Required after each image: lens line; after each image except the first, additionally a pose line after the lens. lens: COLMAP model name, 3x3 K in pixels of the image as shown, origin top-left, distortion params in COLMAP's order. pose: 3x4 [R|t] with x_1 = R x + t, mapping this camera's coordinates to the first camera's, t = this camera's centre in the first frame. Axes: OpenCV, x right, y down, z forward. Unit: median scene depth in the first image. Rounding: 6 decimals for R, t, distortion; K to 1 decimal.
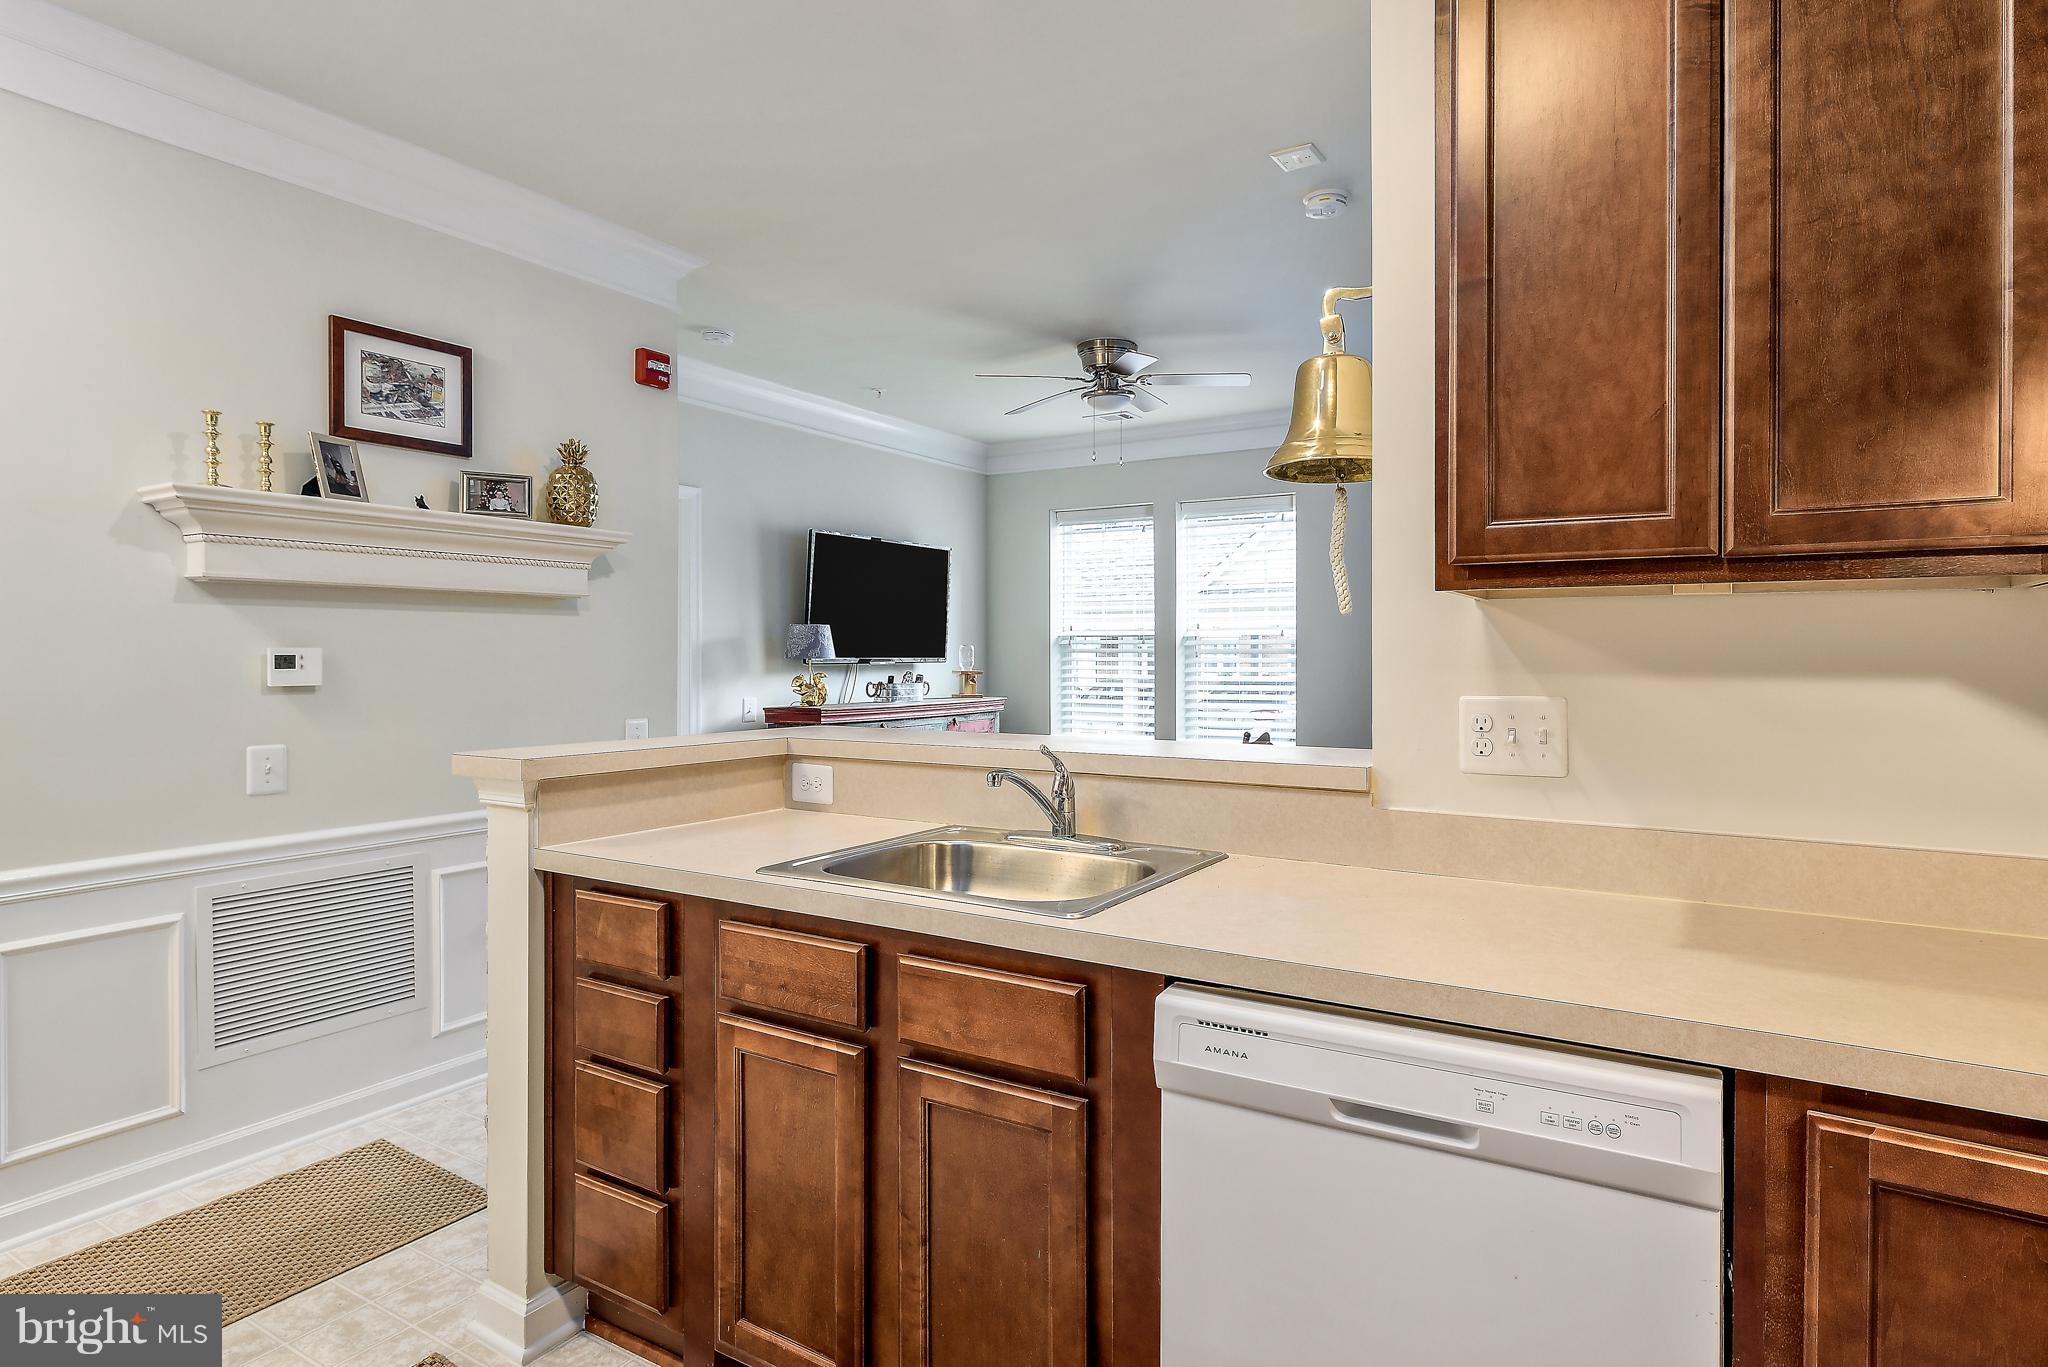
lens RADIAL K [[1084.7, 0, 1093.8], [0, 1084.7, 677.5], [0, 0, 1]] dist [-0.009265, -0.000504]
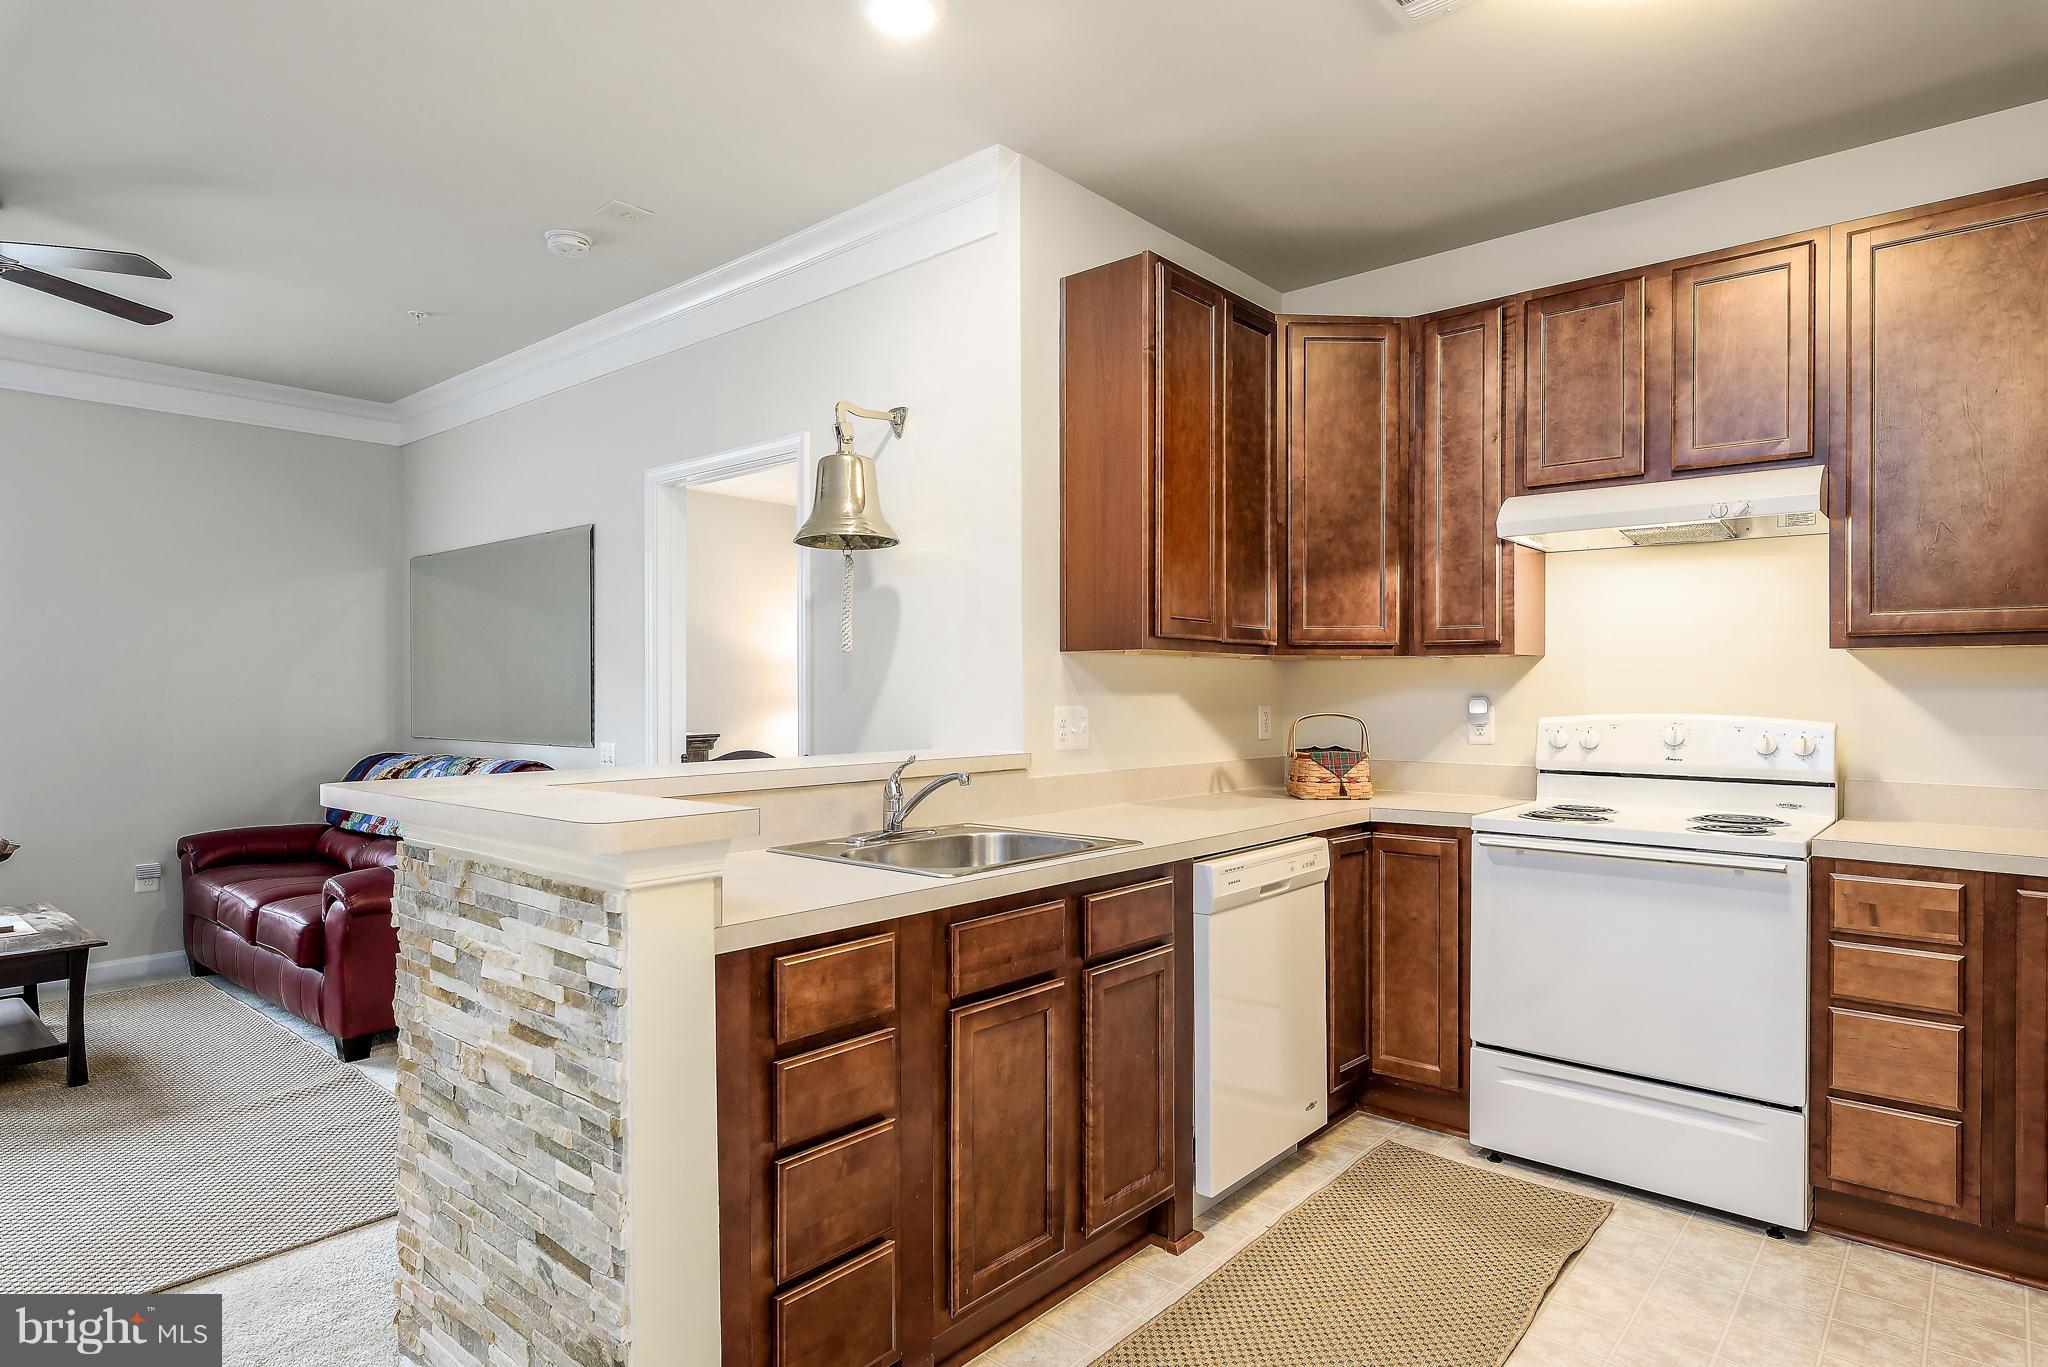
lens RADIAL K [[1084.7, 0, 1093.8], [0, 1084.7, 677.5], [0, 0, 1]] dist [-0.009265, -0.000504]
pose [[0.175969, 0.006824, 0.984372, -1.040589], [0.022378, 0.999690, -0.010930, -0.007406], [-0.984141, 0.023952, 0.175762, 0.493278]]
